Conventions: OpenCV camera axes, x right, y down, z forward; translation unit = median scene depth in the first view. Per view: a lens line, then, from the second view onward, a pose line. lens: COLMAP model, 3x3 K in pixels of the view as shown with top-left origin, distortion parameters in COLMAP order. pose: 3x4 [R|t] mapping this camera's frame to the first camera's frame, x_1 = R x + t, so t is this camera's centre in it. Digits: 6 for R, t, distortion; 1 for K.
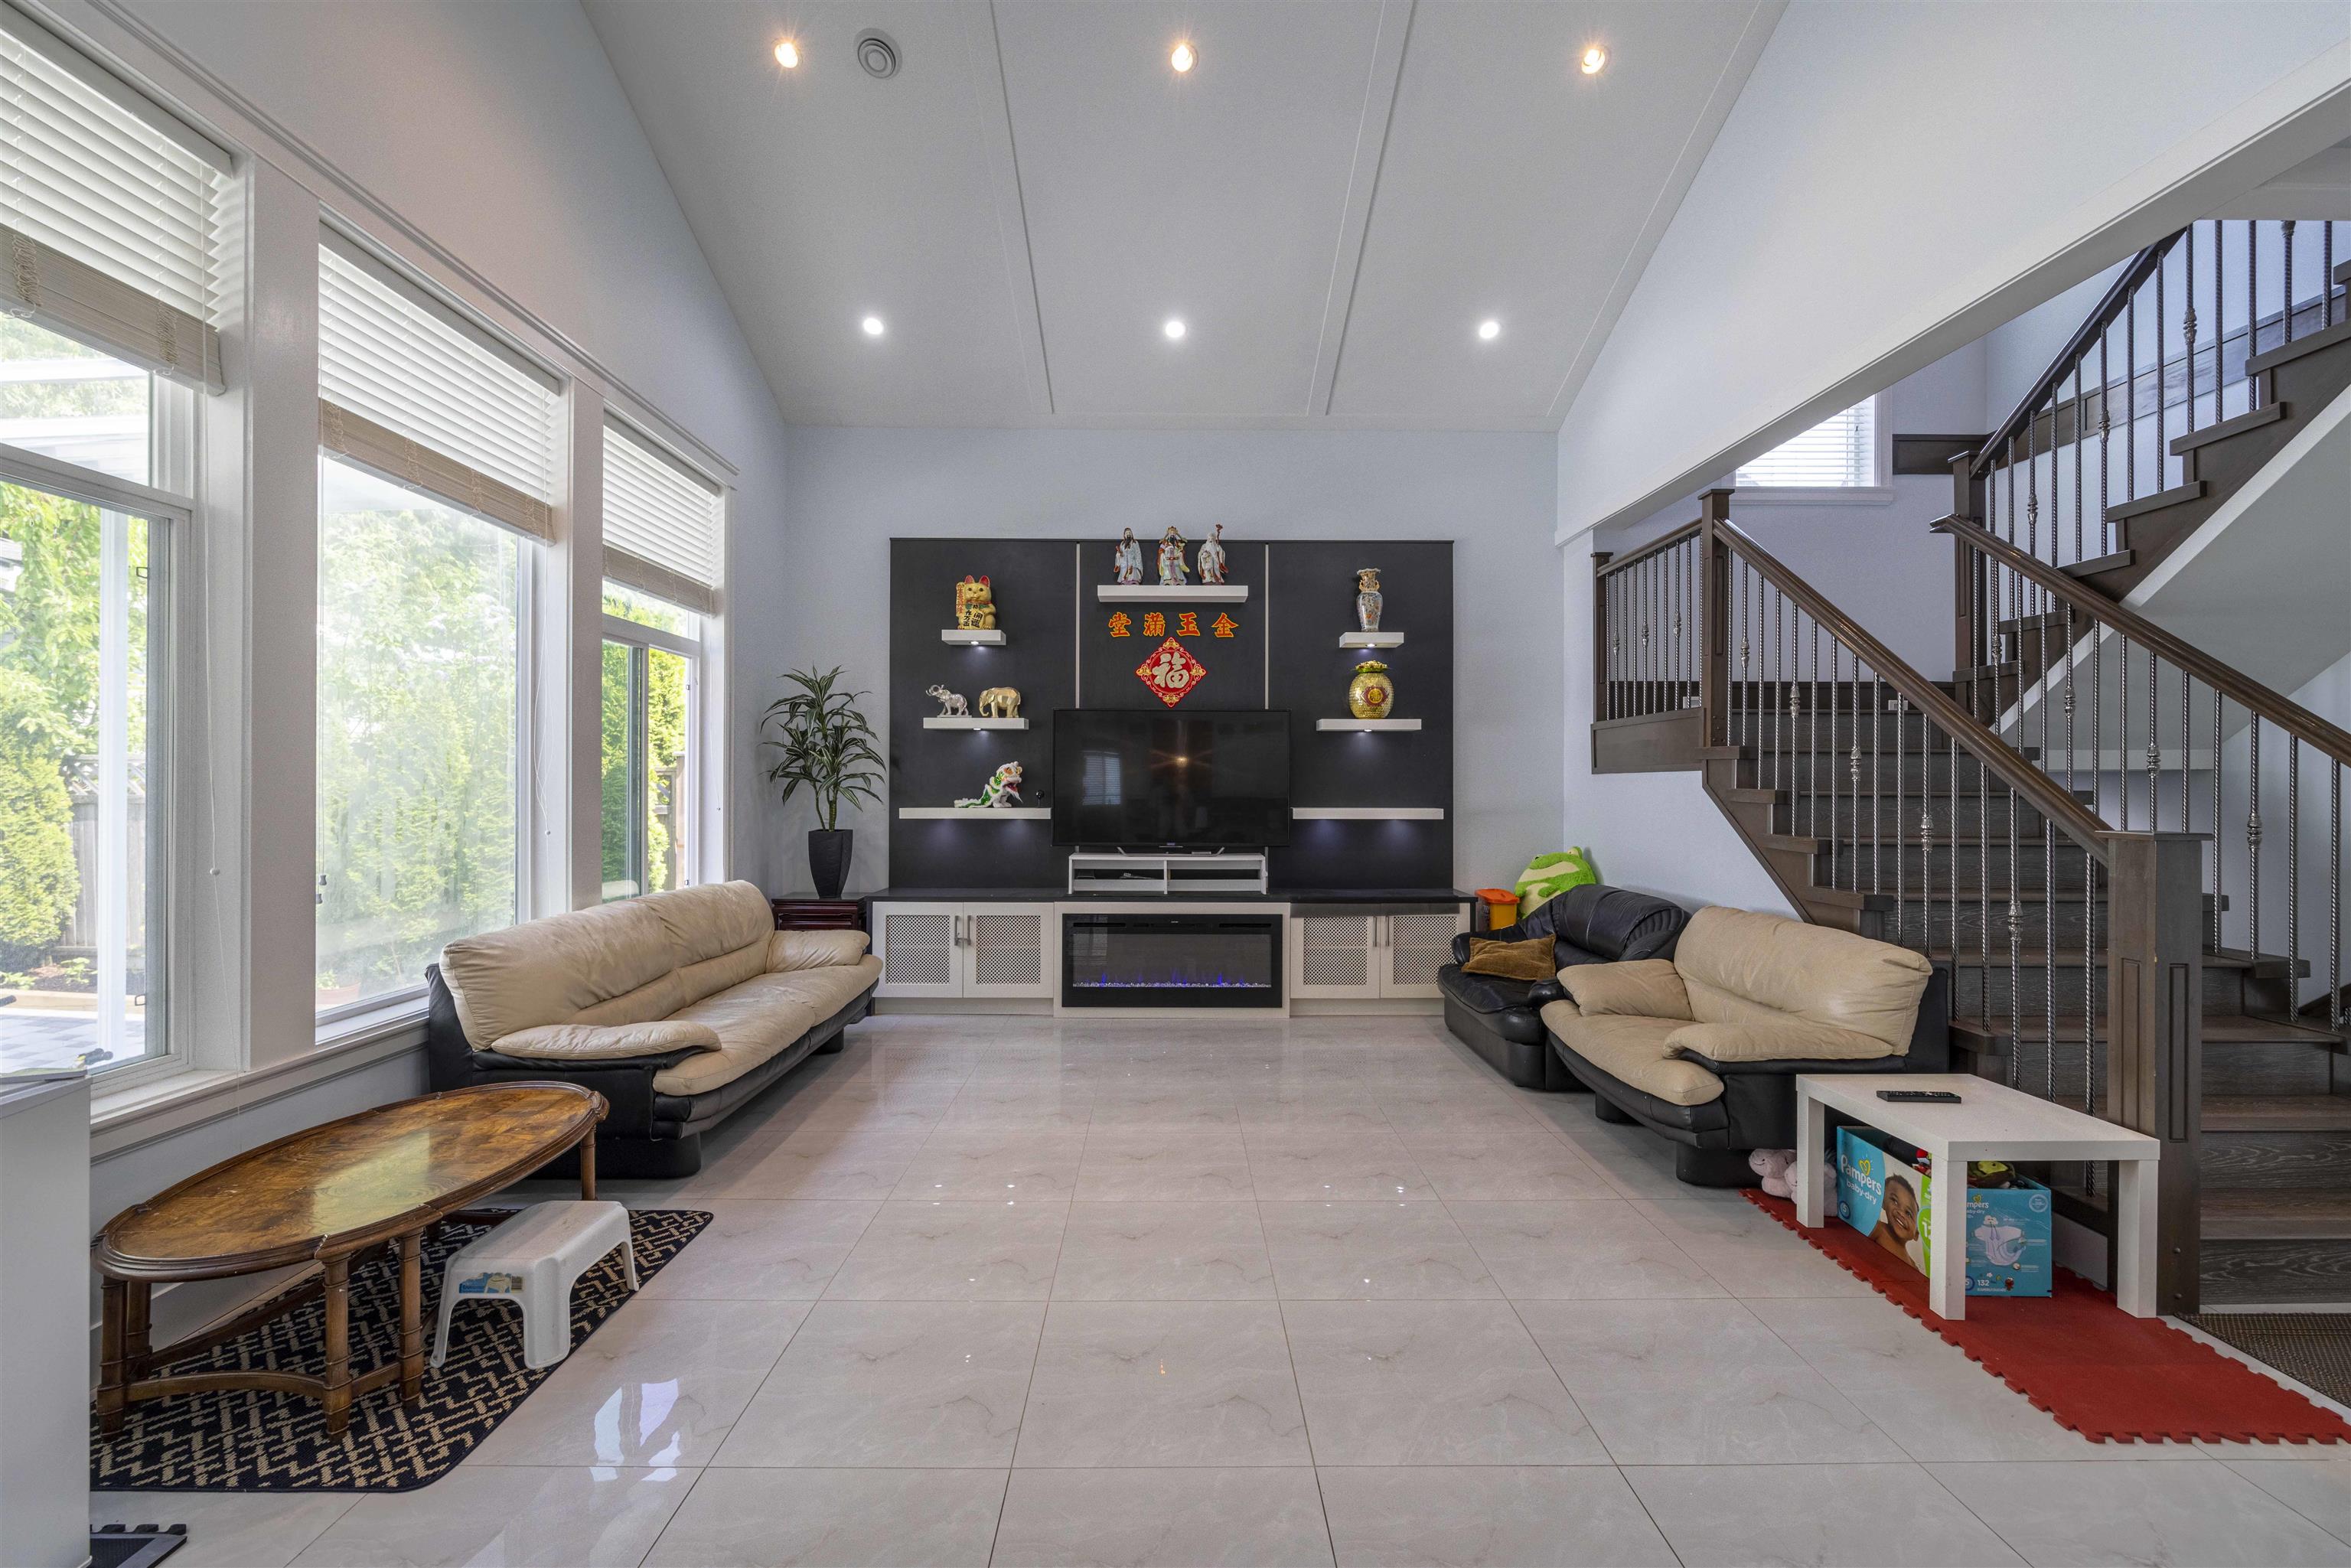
lens RADIAL K [[943.5, 0, 1167.9], [0, 943.5, 785.6], [0, 0, 1]] dist [-0.002787, -0.000419]
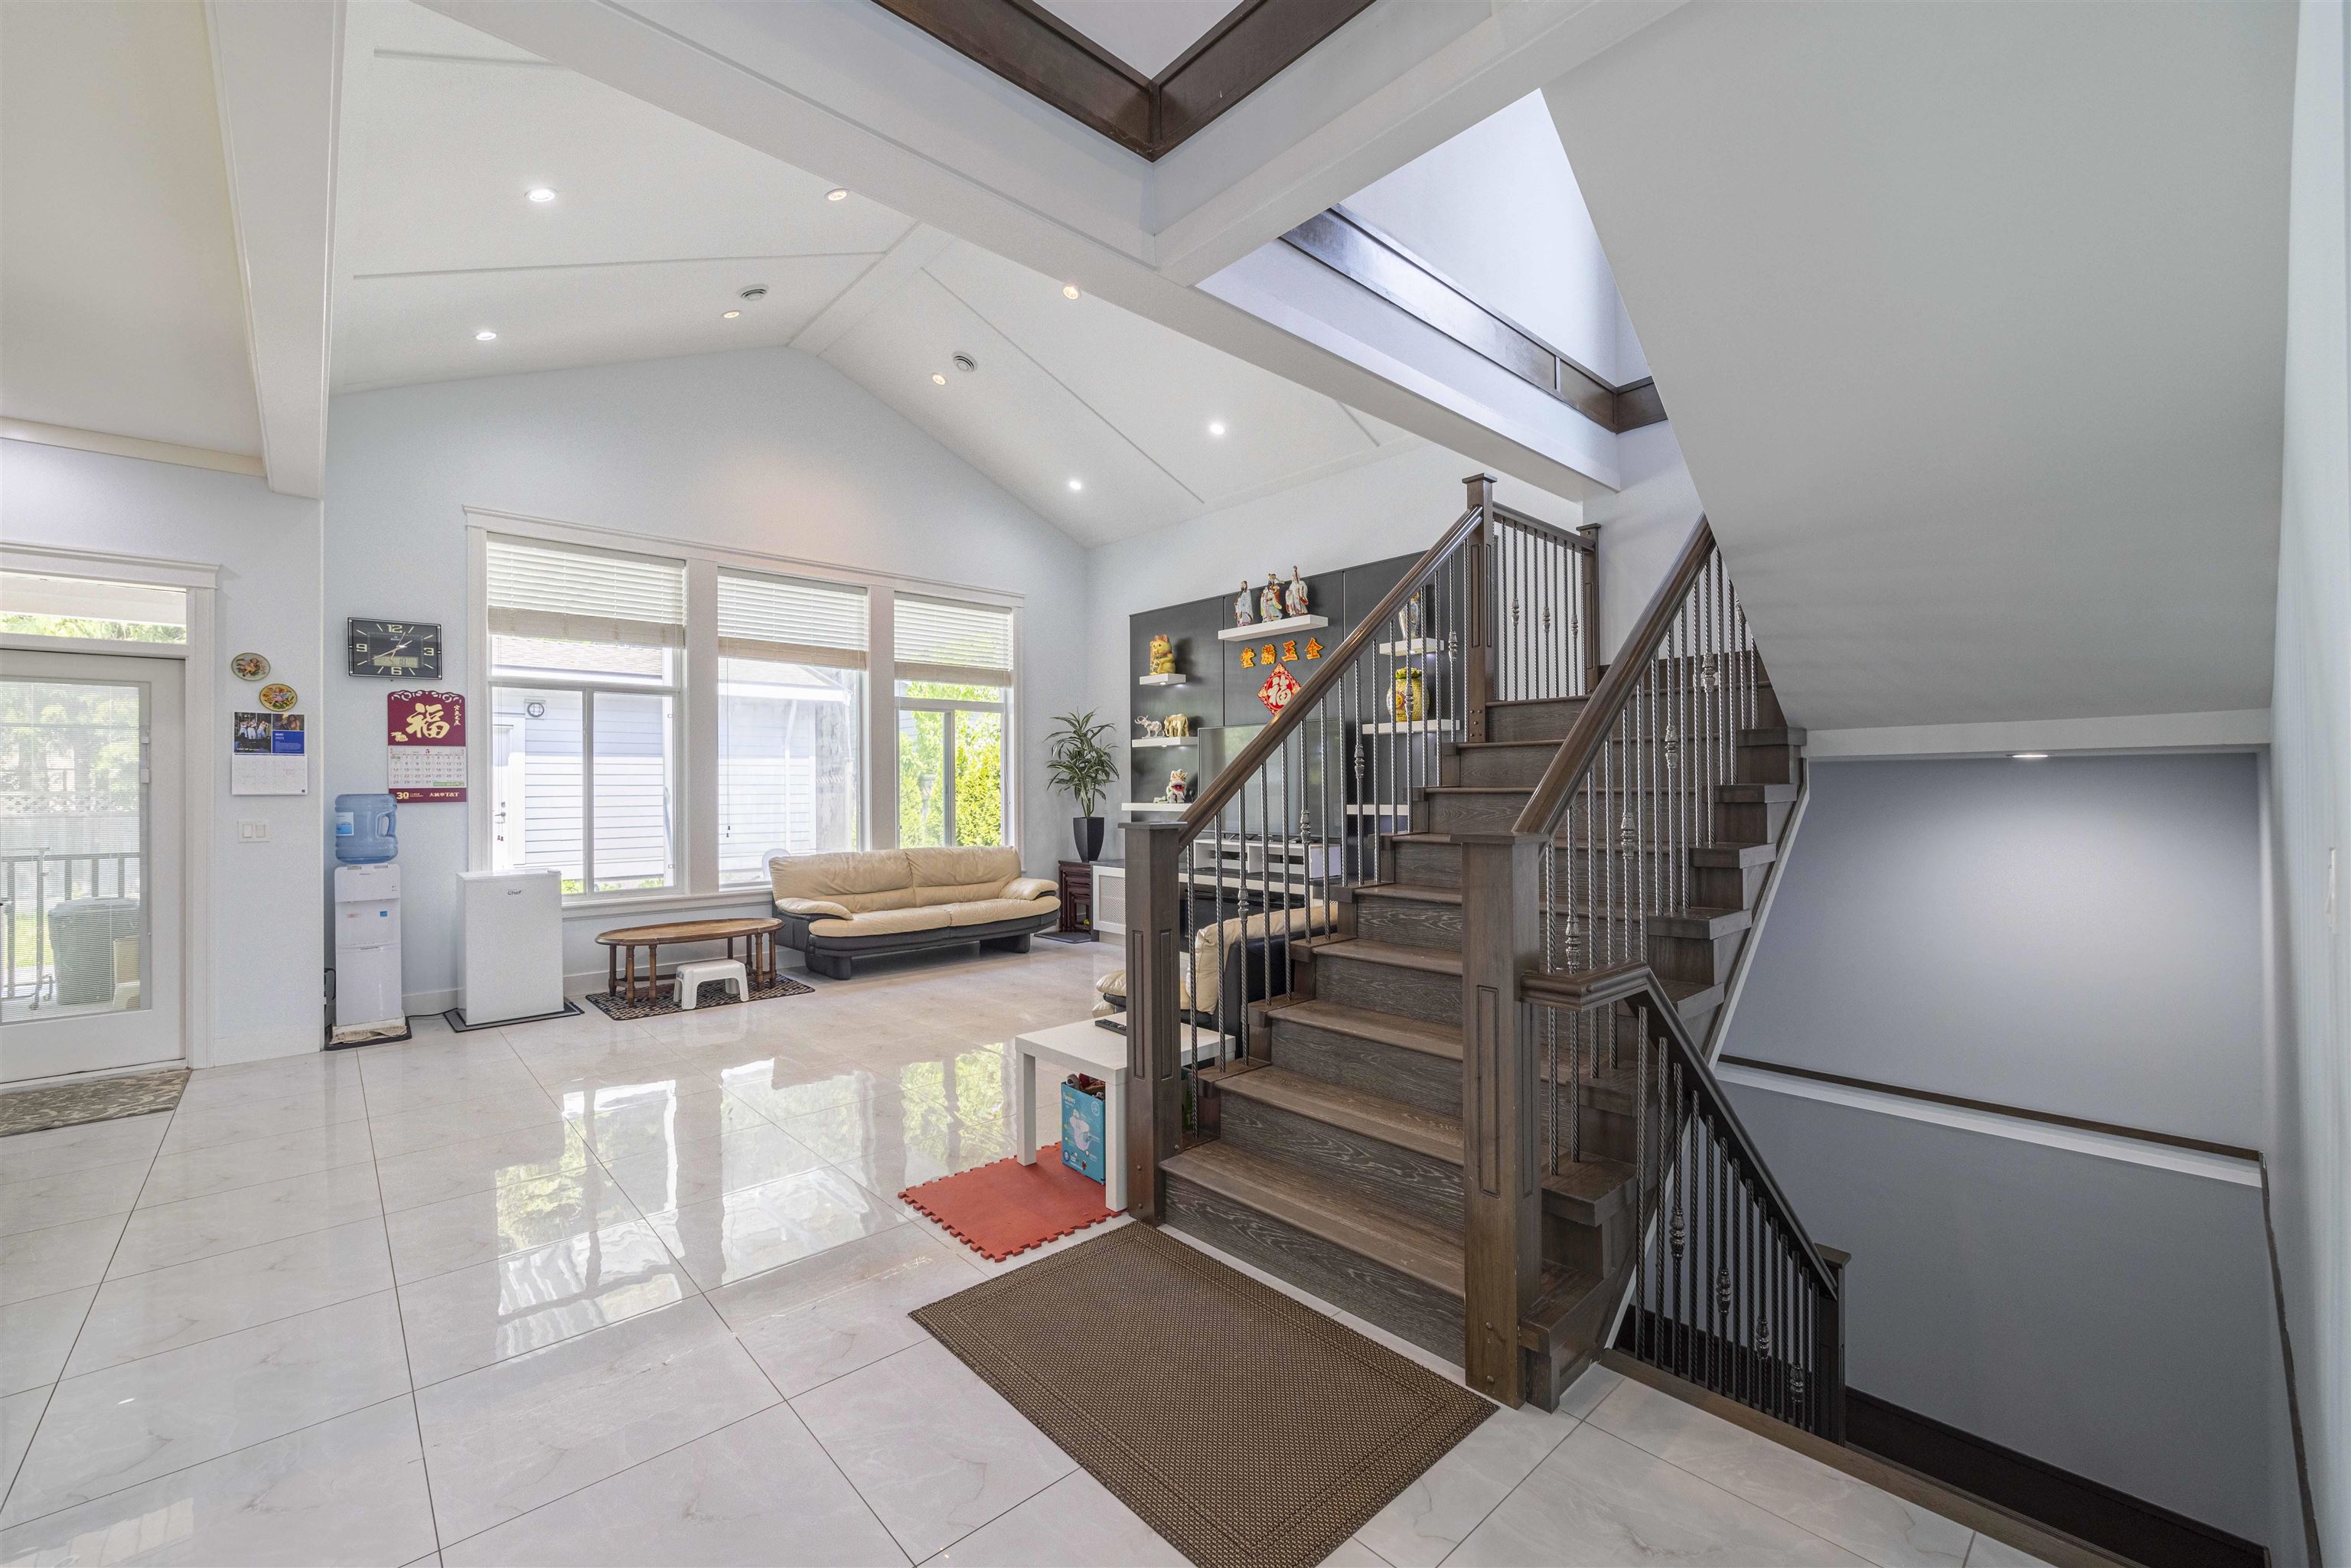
lens RADIAL K [[943.5, 0, 1181.2], [0, 943.5, 780.3], [0, 0, 1]] dist [-0.002787, -0.000419]
pose [[0.671253, -0.012074, -0.741130, 0.834916], [0.003634, 0.999909, -0.012998, 0.008200], [0.741220, 0.006032, 0.671236, 0.097657]]
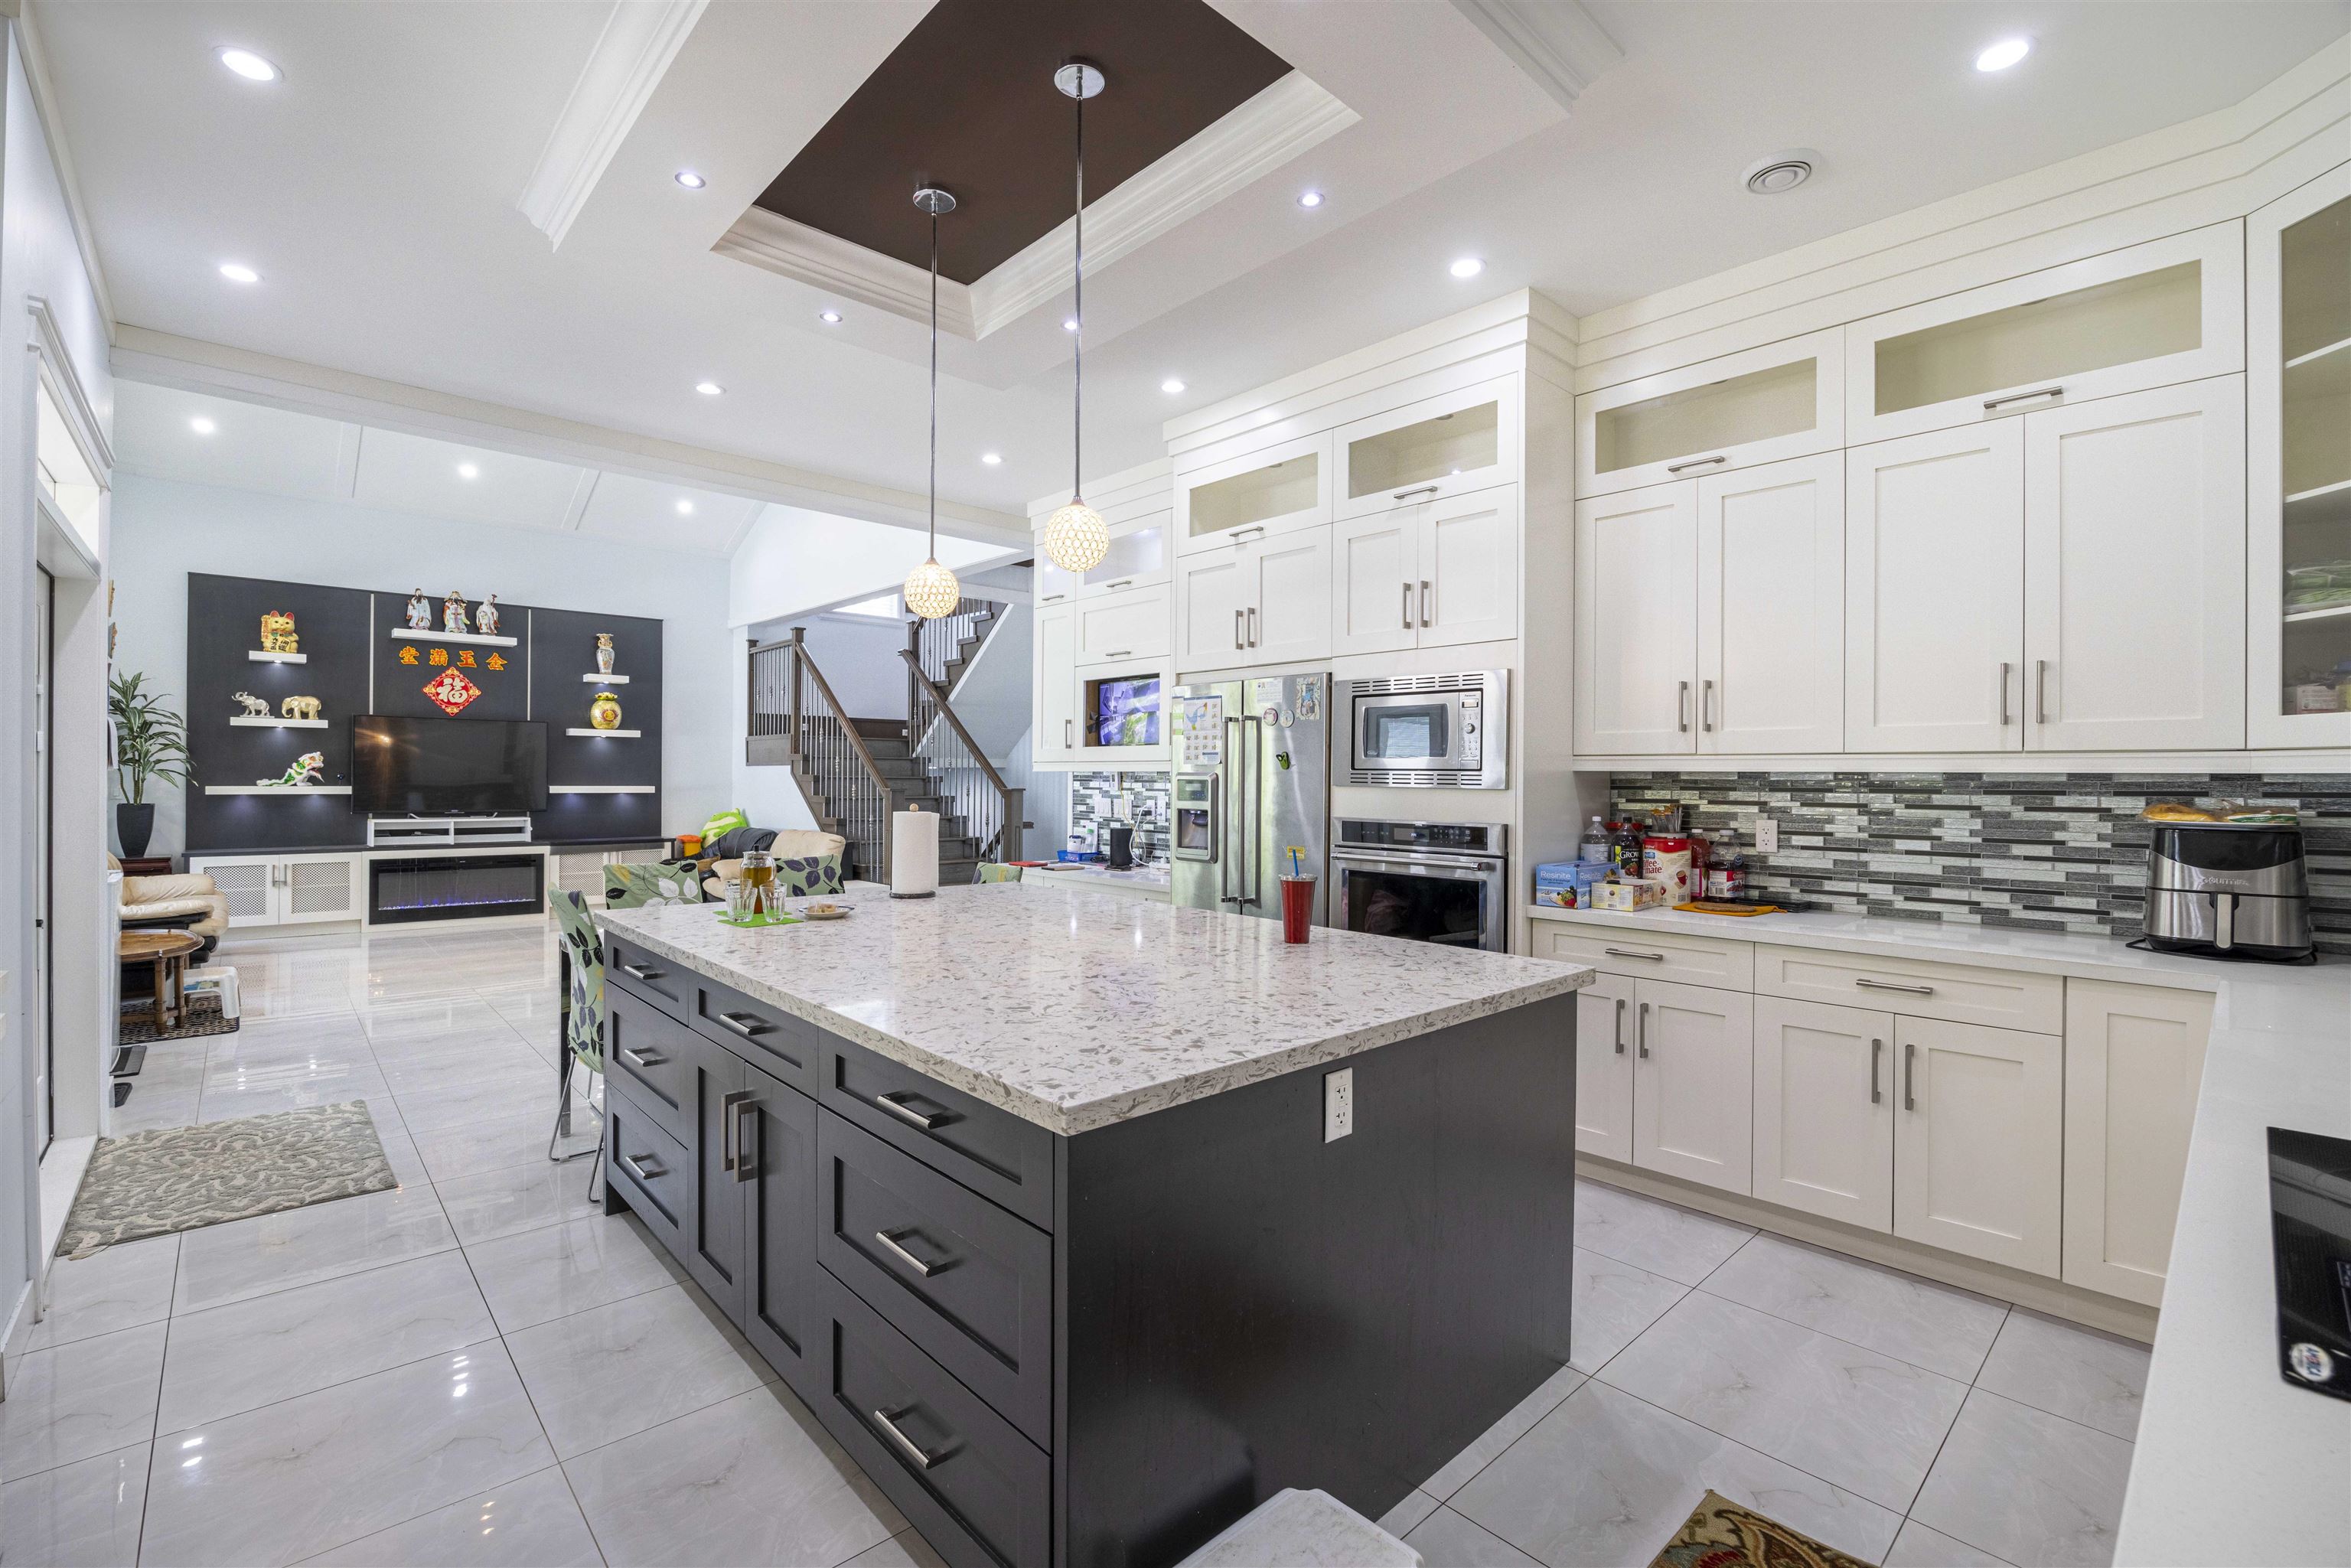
lens RADIAL K [[1024.2, 0, 1170.2], [0, 1024.2, 781.0], [0, 0, 1]] dist [-0.016502, 0.000159]
pose [[0.738437, 0.001748, 0.674320, -0.237525], [-0.006898, 0.999964, 0.004961, 0.000568], [-0.674287, -0.008315, 0.738423, -0.897129]]
